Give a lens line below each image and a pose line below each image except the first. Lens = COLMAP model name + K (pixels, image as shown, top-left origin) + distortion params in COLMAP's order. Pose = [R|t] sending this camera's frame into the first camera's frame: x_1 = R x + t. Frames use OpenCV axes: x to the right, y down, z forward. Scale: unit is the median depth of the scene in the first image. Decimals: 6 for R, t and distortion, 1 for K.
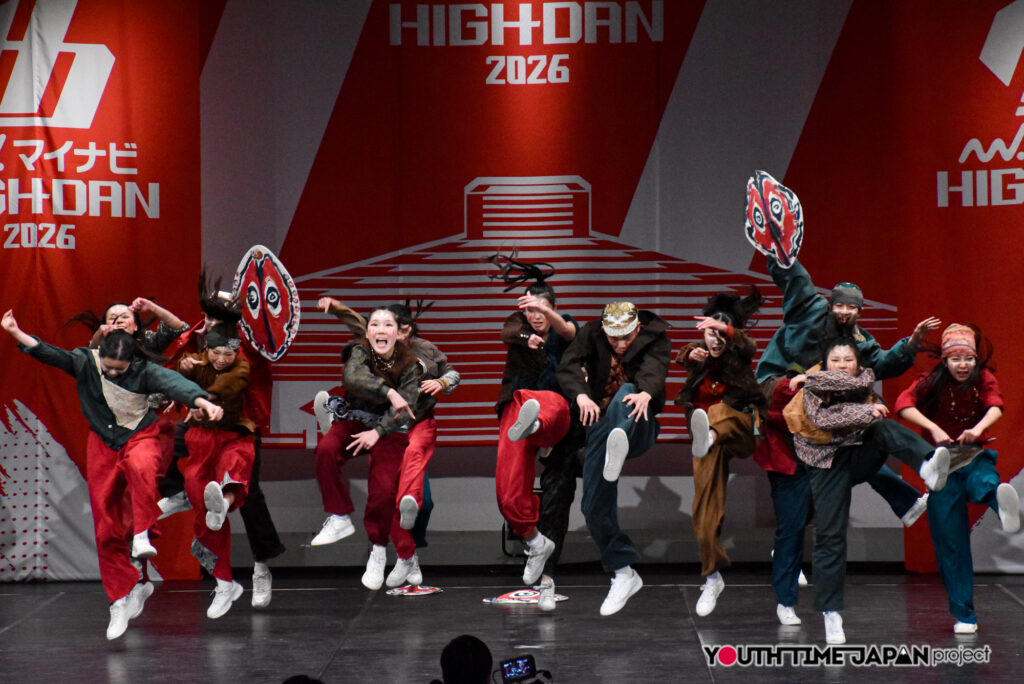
lens RADIAL K [[5803.0, 0, 501.5], [0, 5803.0, 383.3], [0, 0, 1]] dist [2.551709, 0.000000]
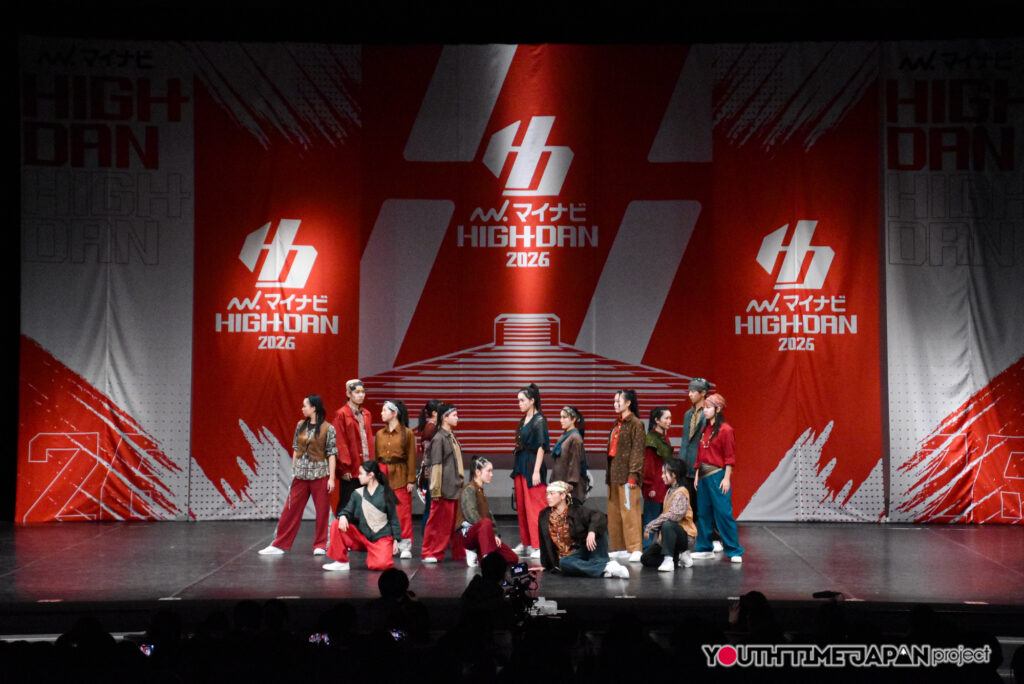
lens RADIAL K [[2494.0, 0, 533.7], [0, 2494.0, 351.4], [0, 0, 1]] dist [0.398052, 0.000000]
pose [[0.999807, 0.013185, 0.014541, -0.005269], [-0.012736, 0.999452, -0.030539, 0.002186], [-0.014936, 0.030348, 0.999428, 0.169854]]
